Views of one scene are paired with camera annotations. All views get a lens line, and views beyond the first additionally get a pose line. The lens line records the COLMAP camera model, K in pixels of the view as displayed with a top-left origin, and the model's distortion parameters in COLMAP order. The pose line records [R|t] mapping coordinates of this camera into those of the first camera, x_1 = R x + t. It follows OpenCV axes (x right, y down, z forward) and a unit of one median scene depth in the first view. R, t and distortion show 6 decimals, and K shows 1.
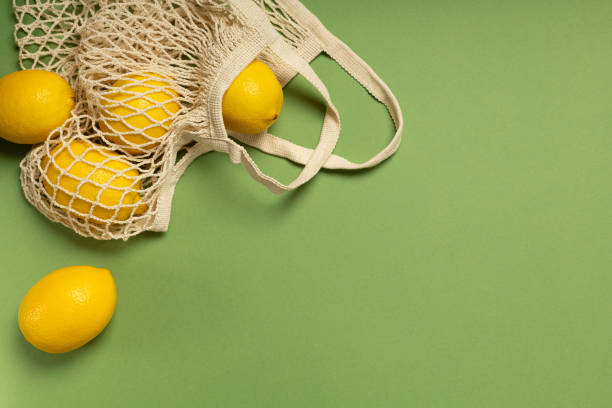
lens RADIAL K [[904.5, 0, 307.4], [0, 904.5, 204.0], [0, 0, 1]] dist [-0.059650, 0.000000]
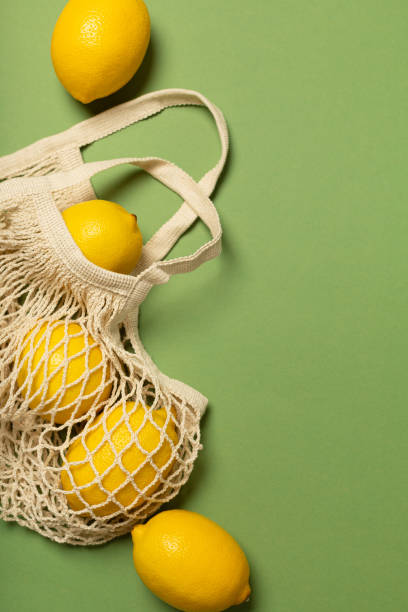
lens RADIAL K [[904.5, 0, 205.5], [0, 904.5, 307.6], [0, 0, 1]] dist [-0.059650, 0.000000]
pose [[0.373809, -0.921109, 0.108742, -0.177626], [0.926669, 0.375876, -0.001600, -0.002961], [-0.039400, 0.101366, 0.994069, 0.181148]]
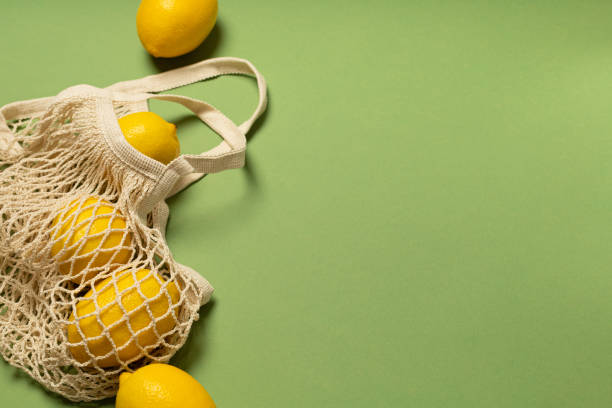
lens RADIAL K [[904.5, 0, 303.9], [0, 904.5, 203.7], [0, 0, 1]] dist [-0.059650, 0.000000]
pose [[0.485792, -0.759888, 0.431944, -0.465595], [0.873715, 0.436325, -0.215041, 0.283341], [-0.025061, 0.481861, 0.875889, 0.155416]]
